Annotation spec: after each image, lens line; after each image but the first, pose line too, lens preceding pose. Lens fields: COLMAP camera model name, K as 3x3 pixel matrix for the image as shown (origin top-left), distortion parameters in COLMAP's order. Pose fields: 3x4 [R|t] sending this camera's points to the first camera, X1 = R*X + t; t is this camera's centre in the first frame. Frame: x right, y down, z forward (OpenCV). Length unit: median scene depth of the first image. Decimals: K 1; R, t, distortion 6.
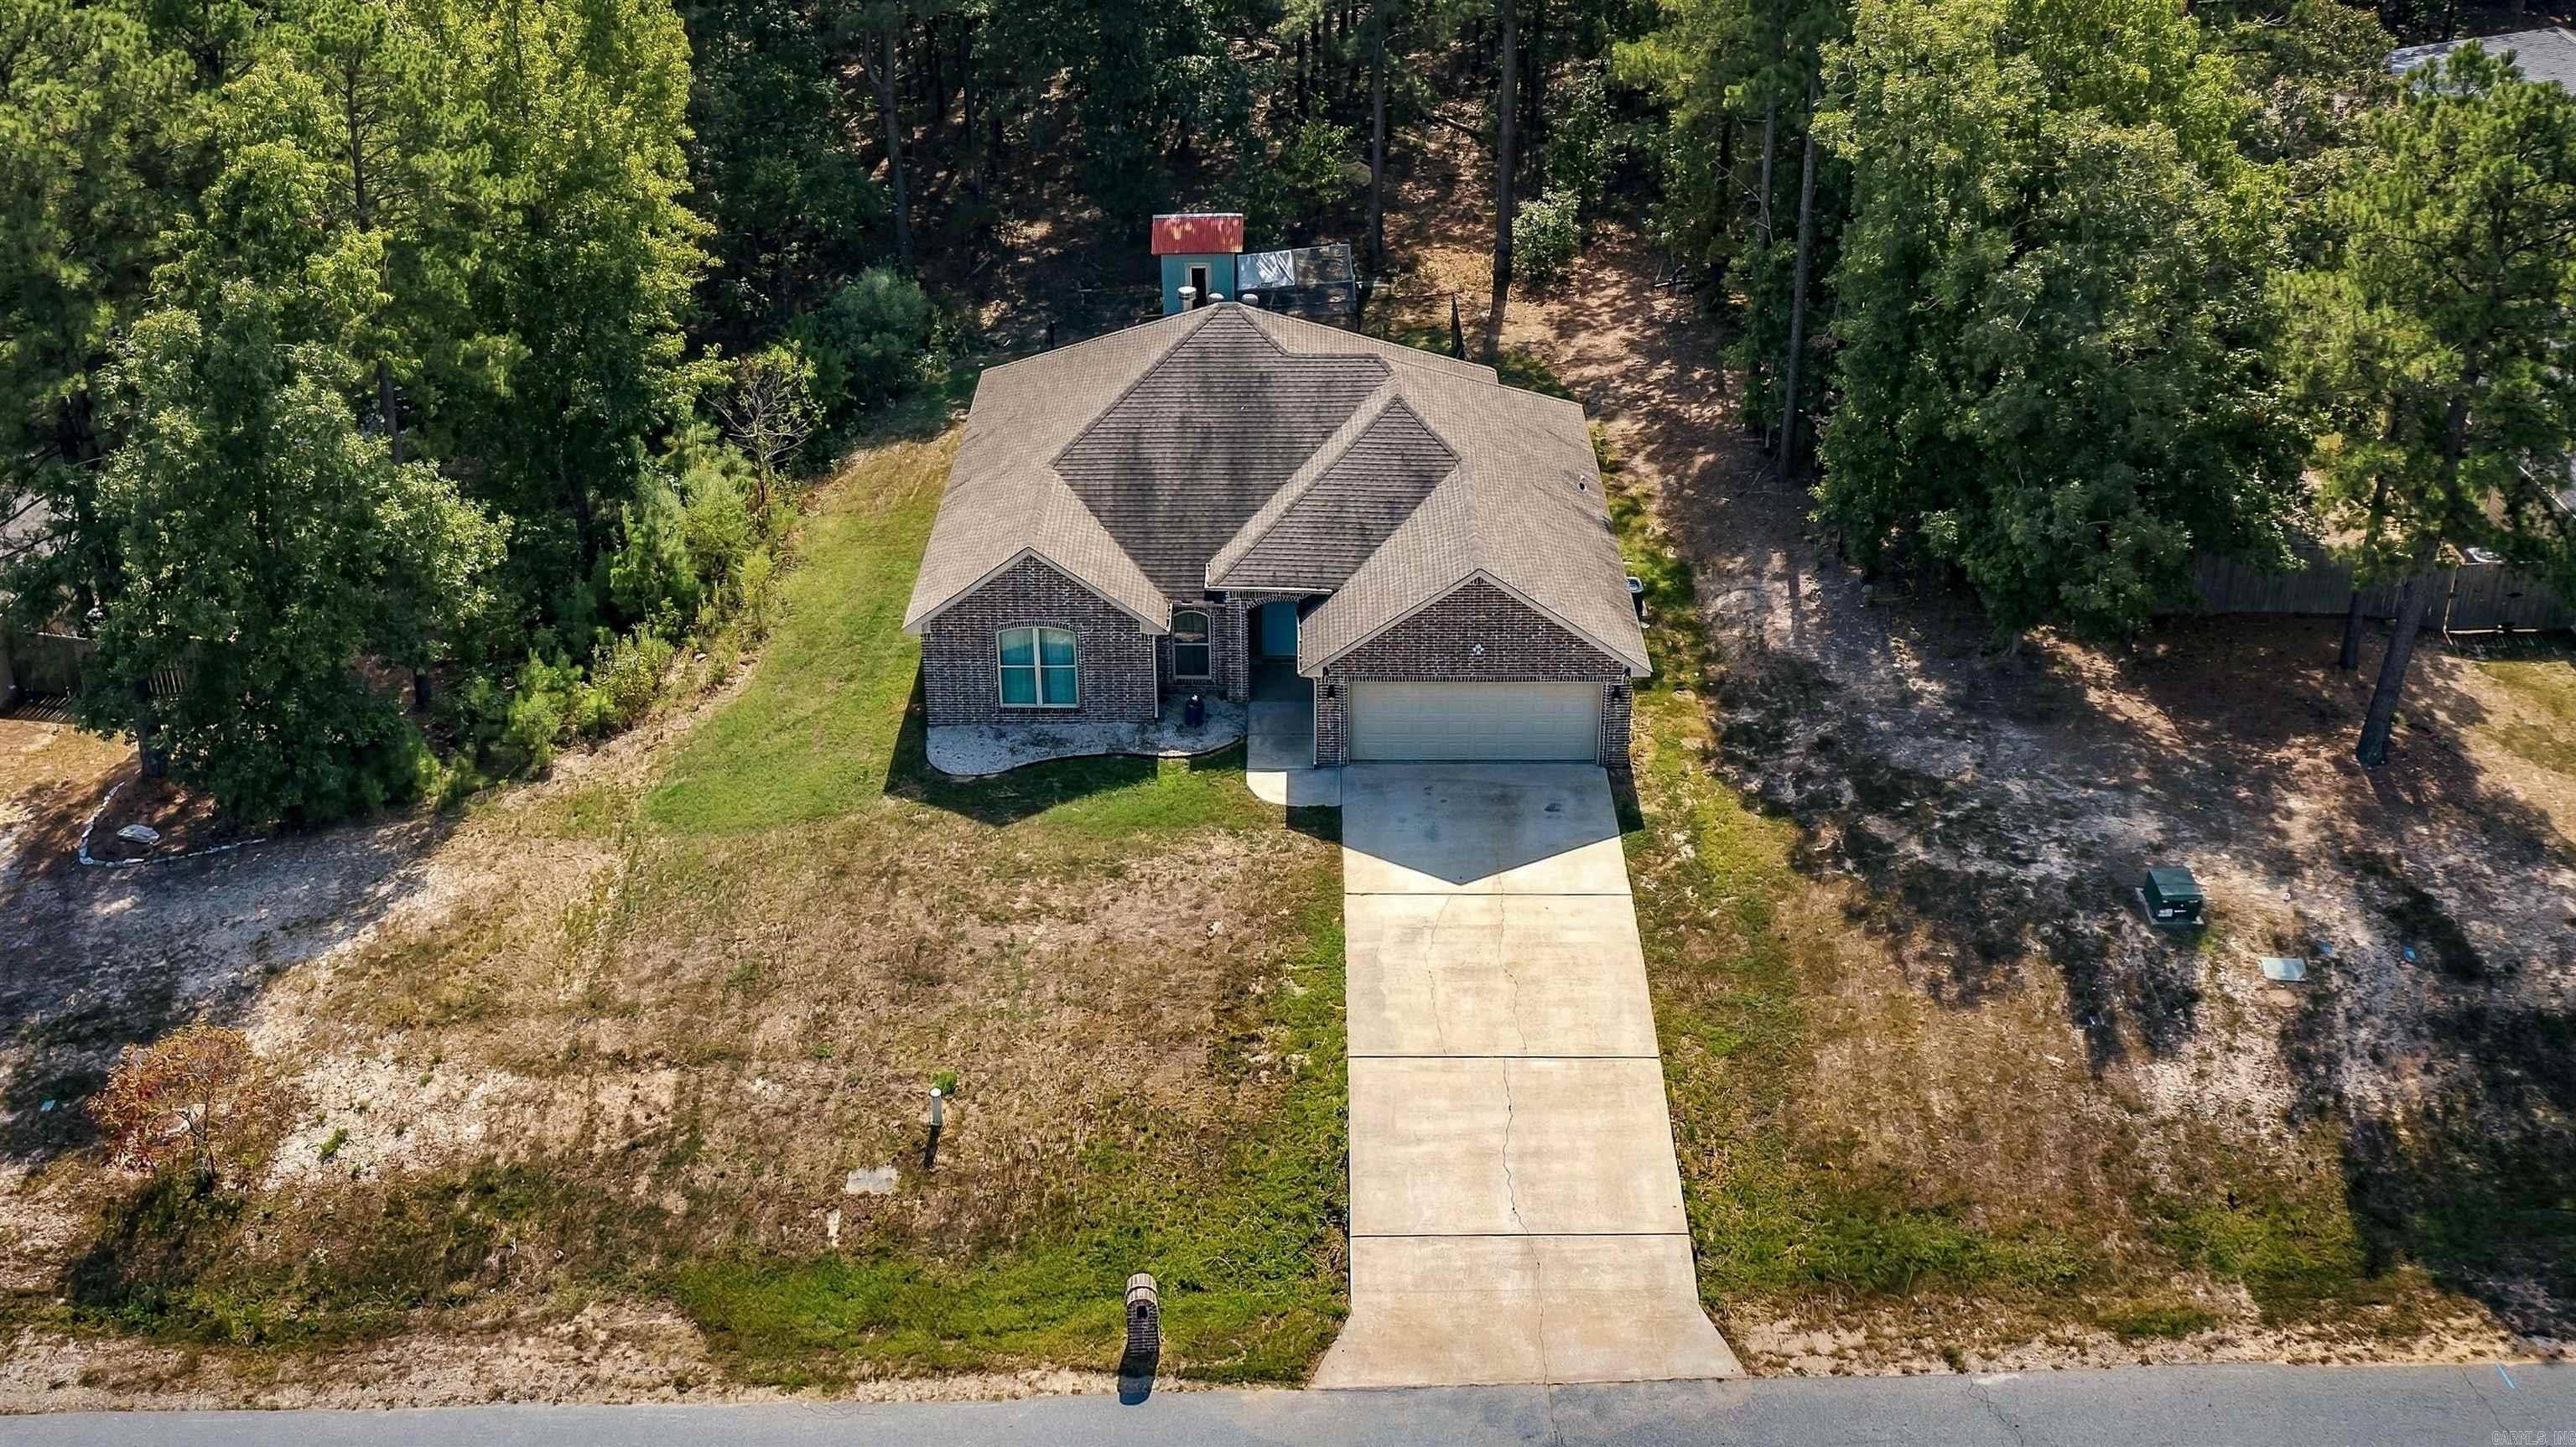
lens RADIAL K [[2388.0, 0, 1235.5], [0, 2388.0, 529.9], [0, 0, 1]] dist [-0.034189, 0.012672]
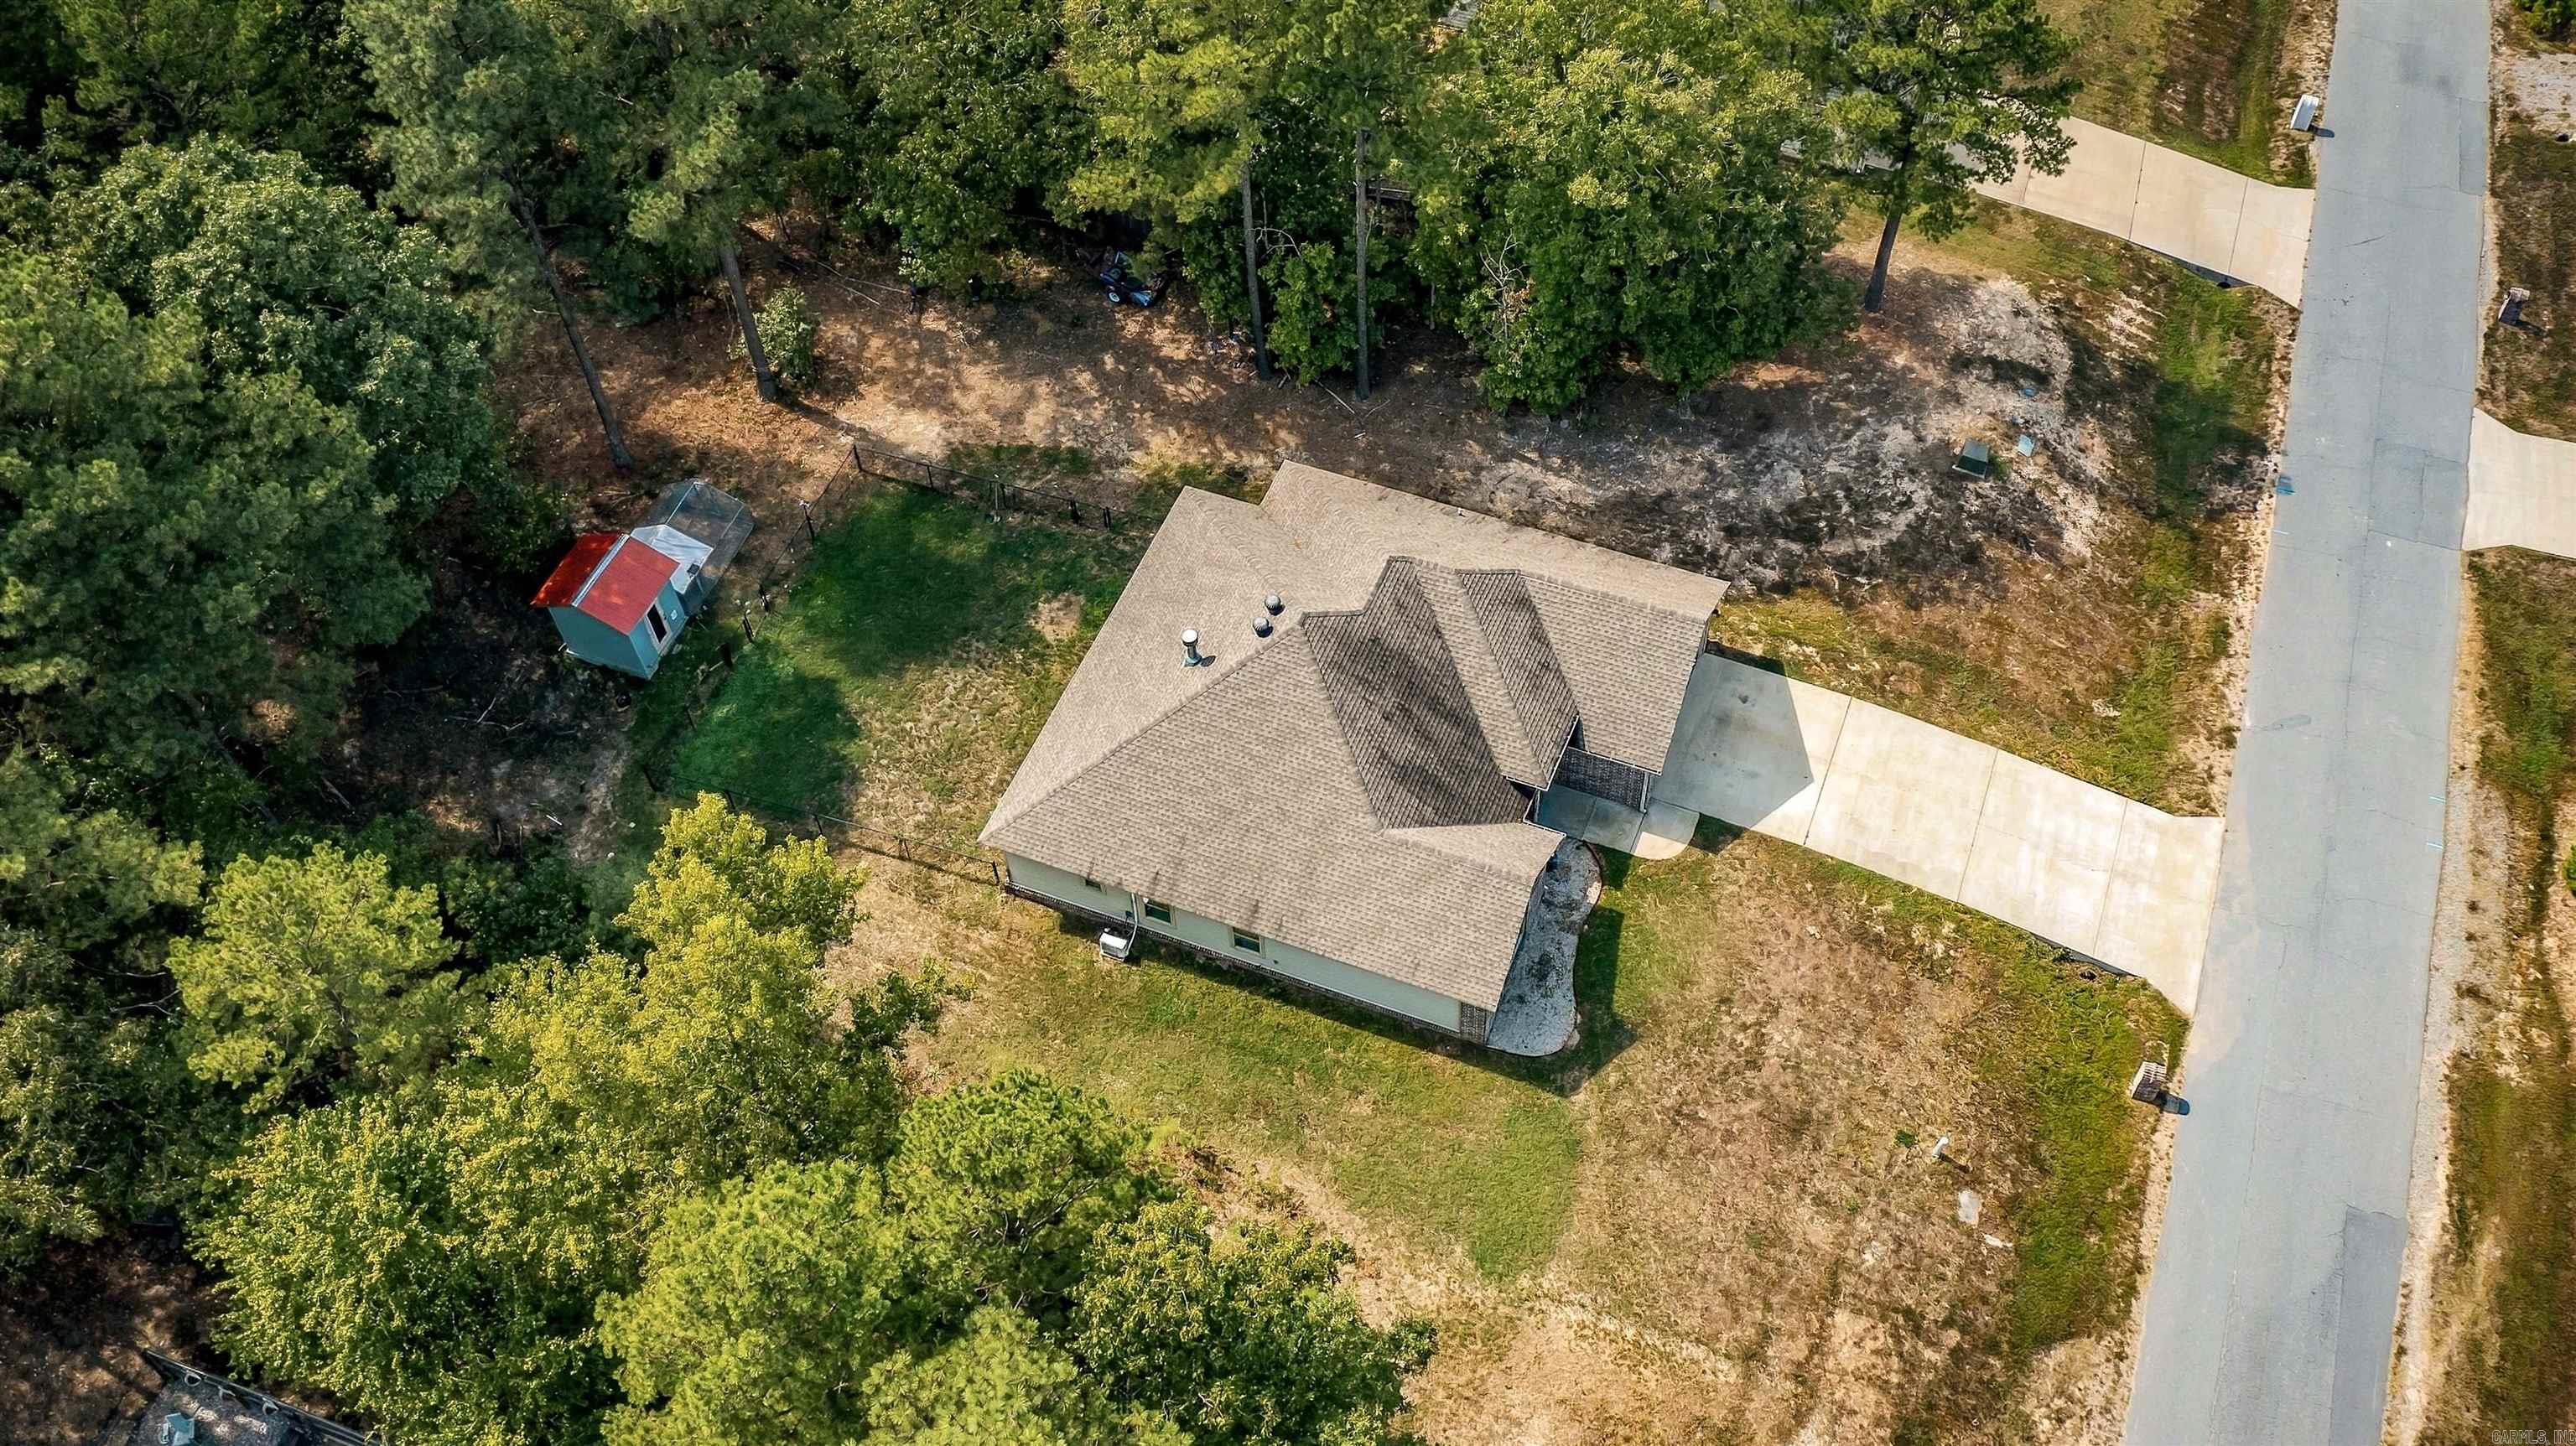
lens RADIAL K [[2111.3, 0, 1366.9], [0, 2111.3, 719.0], [0, 0, 1]] dist [-0.013871, -0.004416]
pose [[0.334790, -0.753916, 0.565266, -0.734415], [0.419949, 0.656392, 0.626731, -0.840766], [-0.843539, 0.027560, 0.536360, 0.563373]]
